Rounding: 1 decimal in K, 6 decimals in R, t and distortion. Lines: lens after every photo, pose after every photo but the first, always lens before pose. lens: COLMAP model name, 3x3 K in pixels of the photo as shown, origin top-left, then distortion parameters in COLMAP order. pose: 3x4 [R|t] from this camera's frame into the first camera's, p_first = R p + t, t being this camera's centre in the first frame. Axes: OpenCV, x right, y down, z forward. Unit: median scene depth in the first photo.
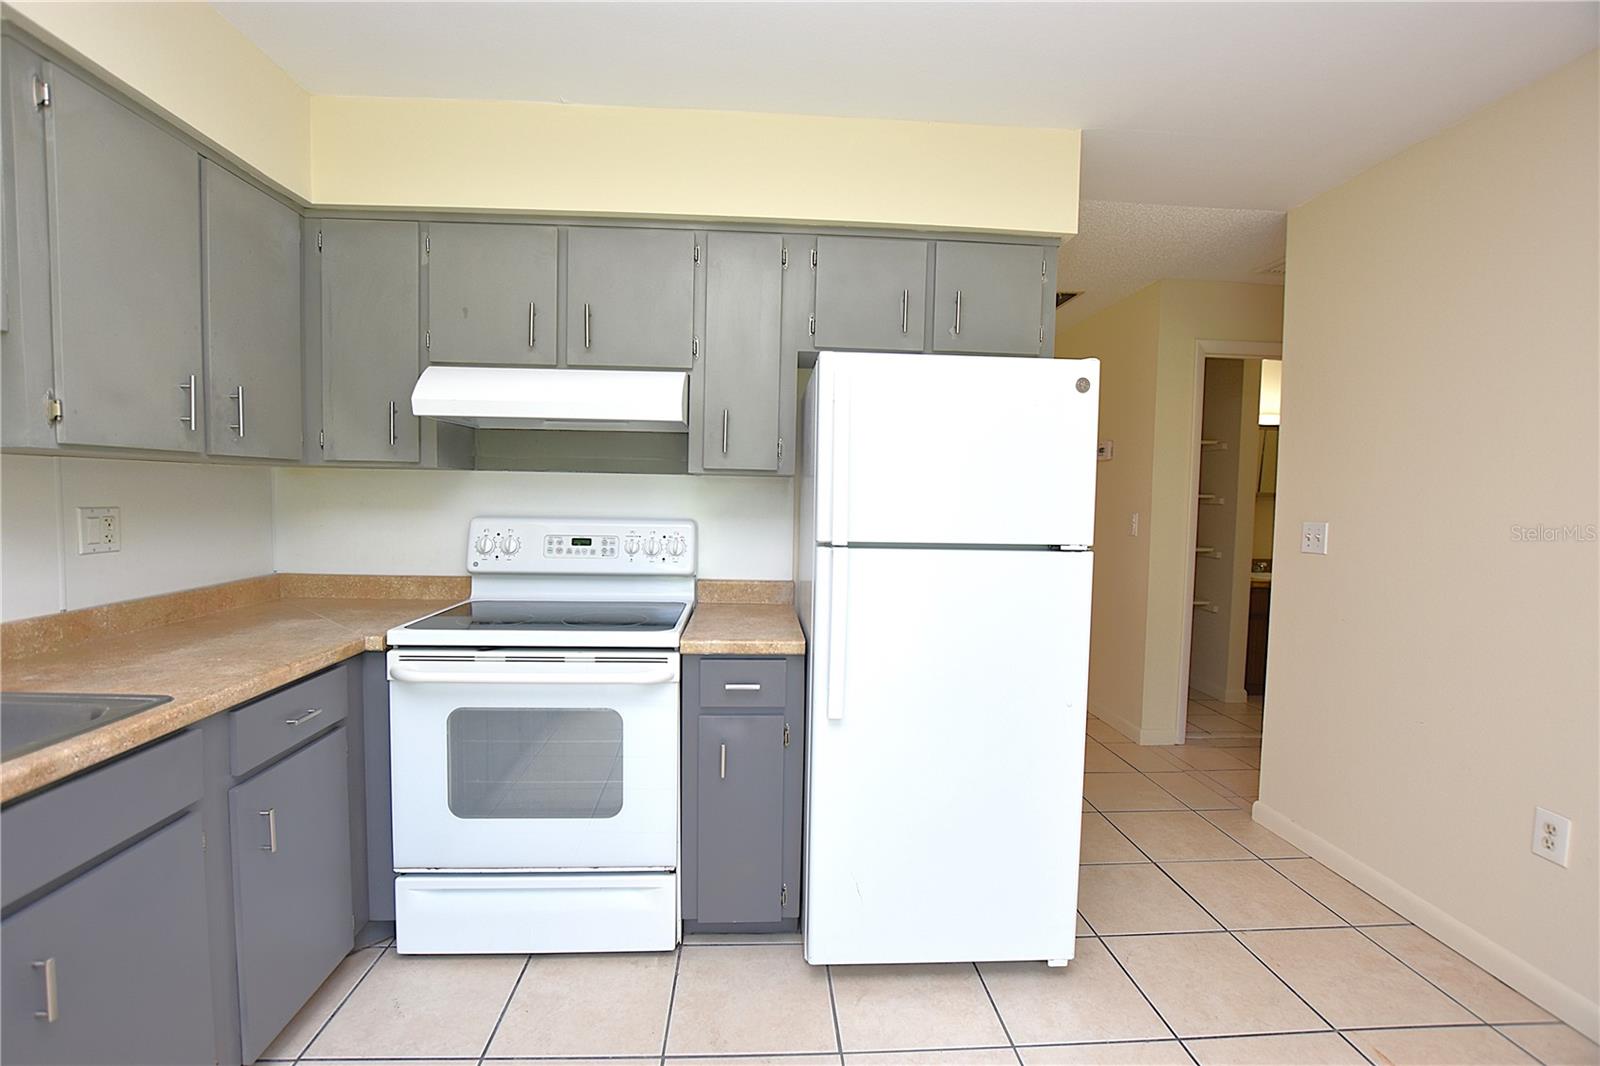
lens RADIAL K [[714.7, 0, 796.7], [0, 714.7, 535.8], [0, 0, 1]] dist [-0.030897, 0.004244]
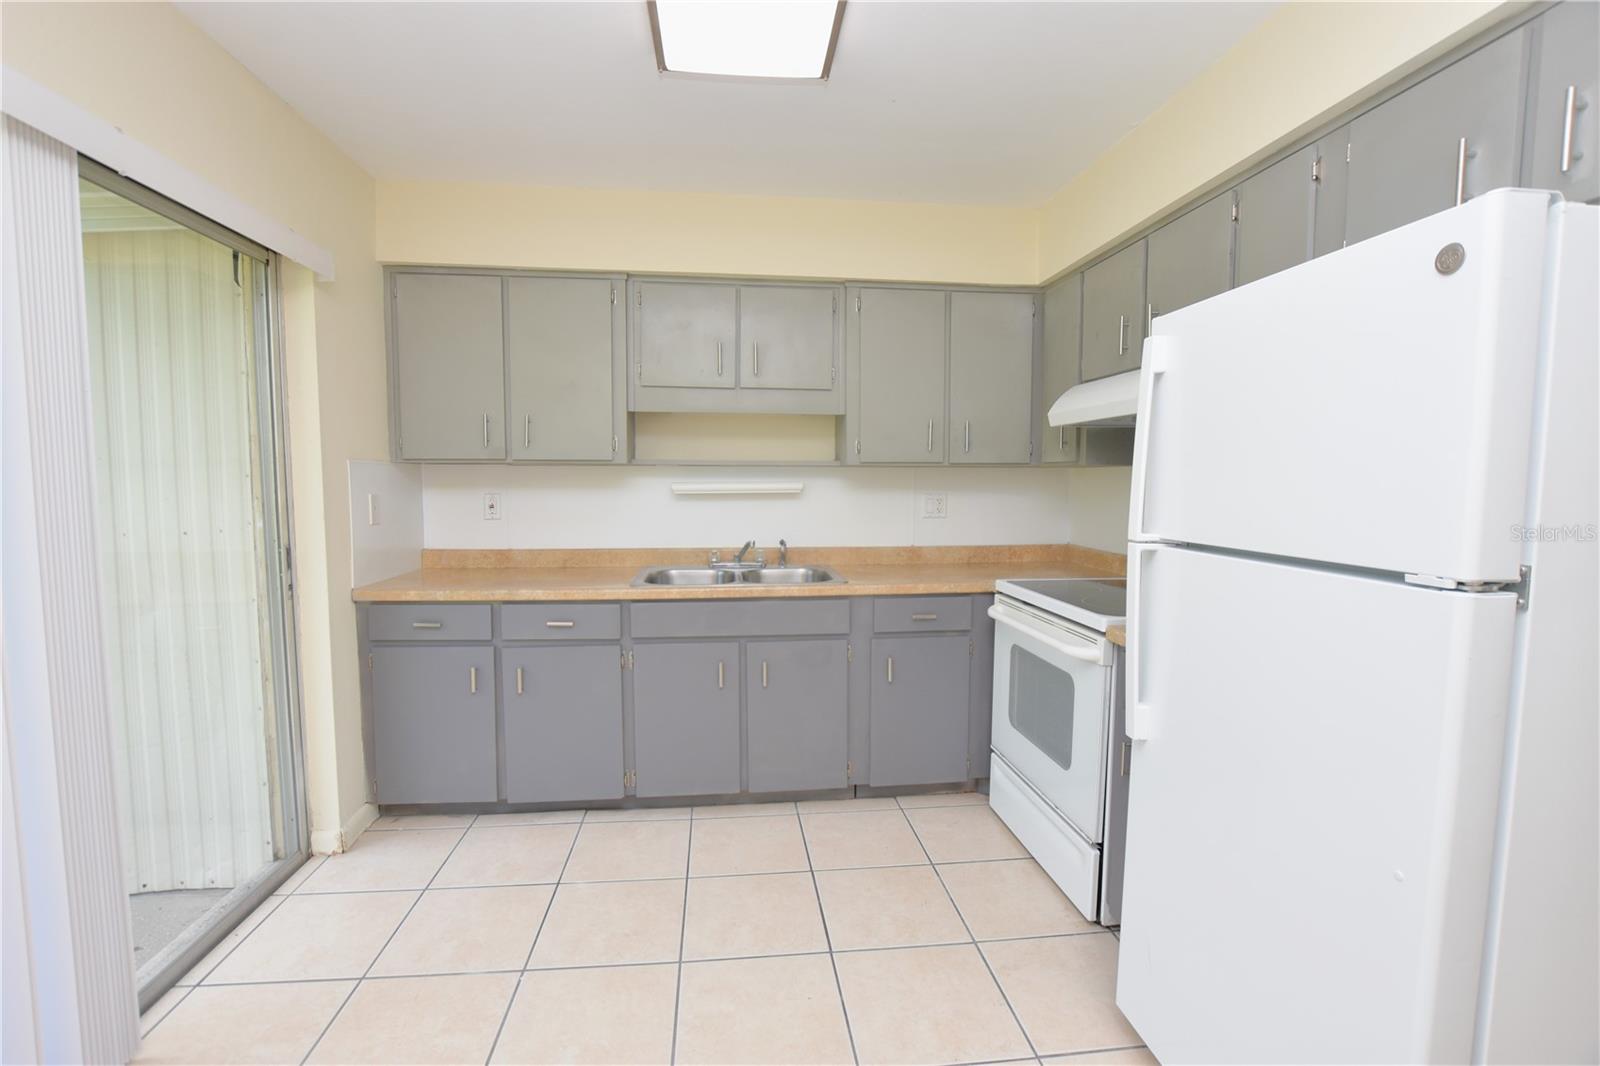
lens RADIAL K [[714.7, 0, 792.2], [0, 714.7, 536.3], [0, 0, 1]] dist [-0.030897, 0.004244]
pose [[0.047176, 0.063125, -0.996890, 0.798356], [-0.060247, 0.996364, 0.060241, -0.016724], [0.997068, 0.057218, 0.050807, 0.470623]]
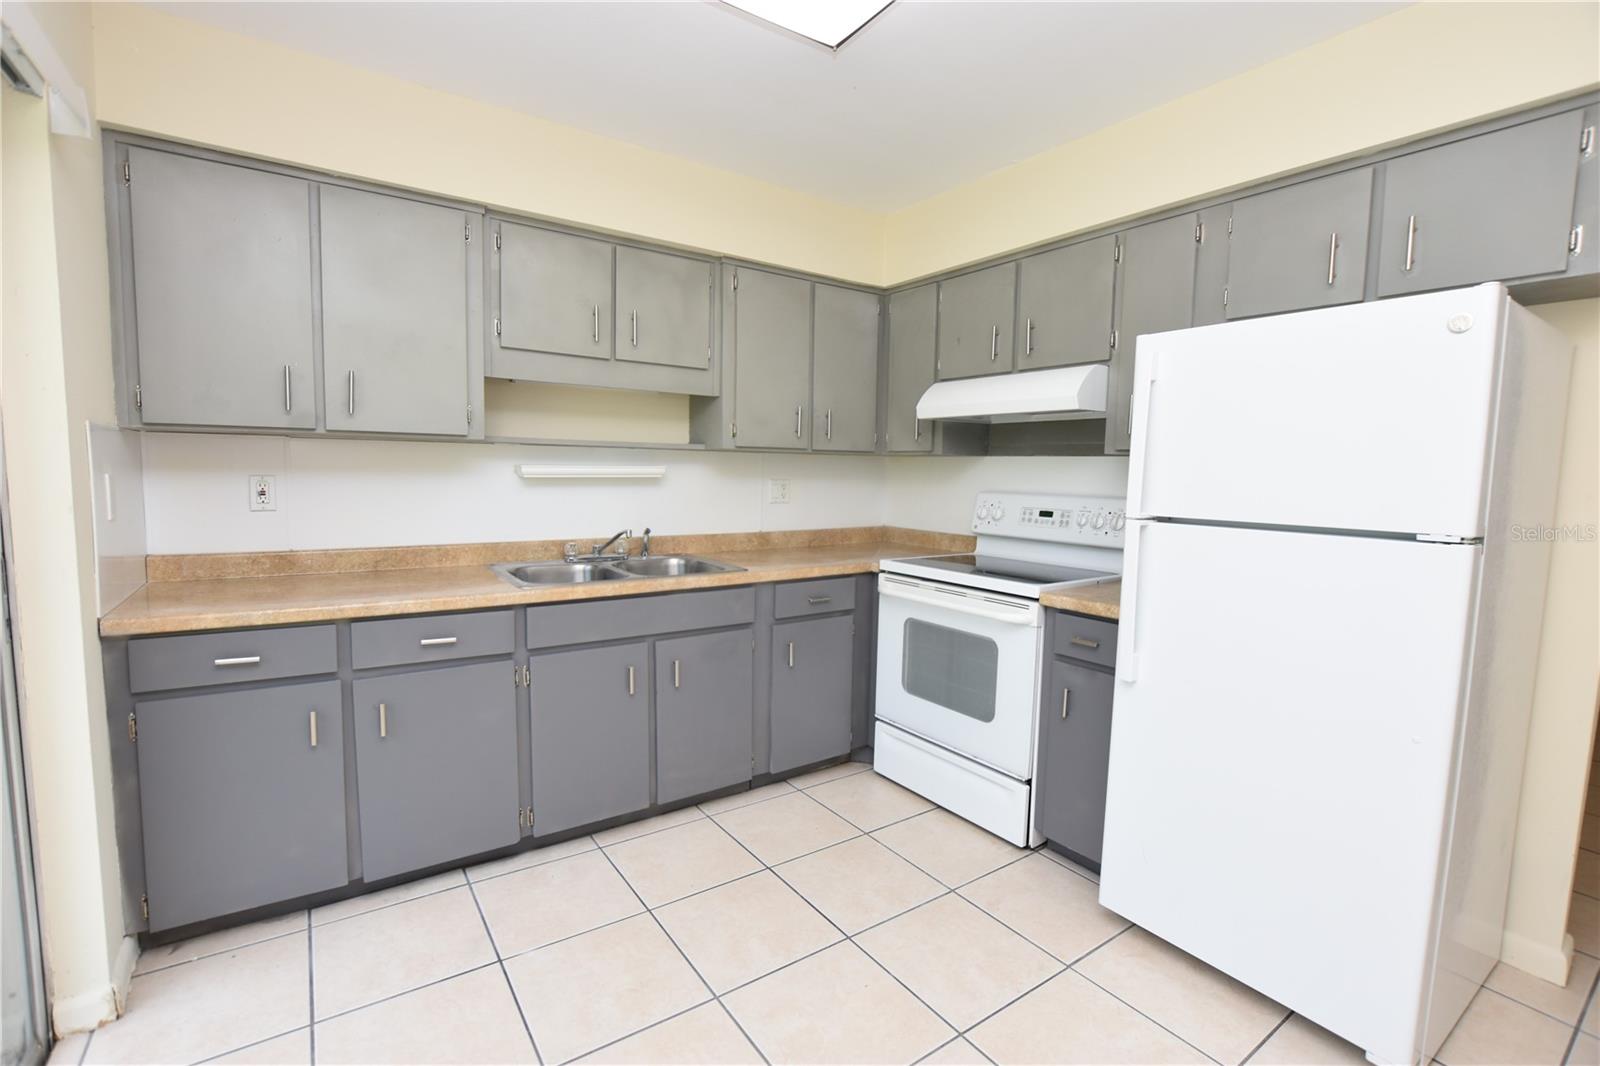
lens RADIAL K [[714.7, 0, 794.1], [0, 714.7, 537.7], [0, 0, 1]] dist [-0.030897, 0.004244]
pose [[0.520729, 0.072442, -0.850643, 0.613271], [-0.059391, 0.997053, 0.048554, 0.018830], [0.851654, 0.025237, 0.523497, 0.014800]]
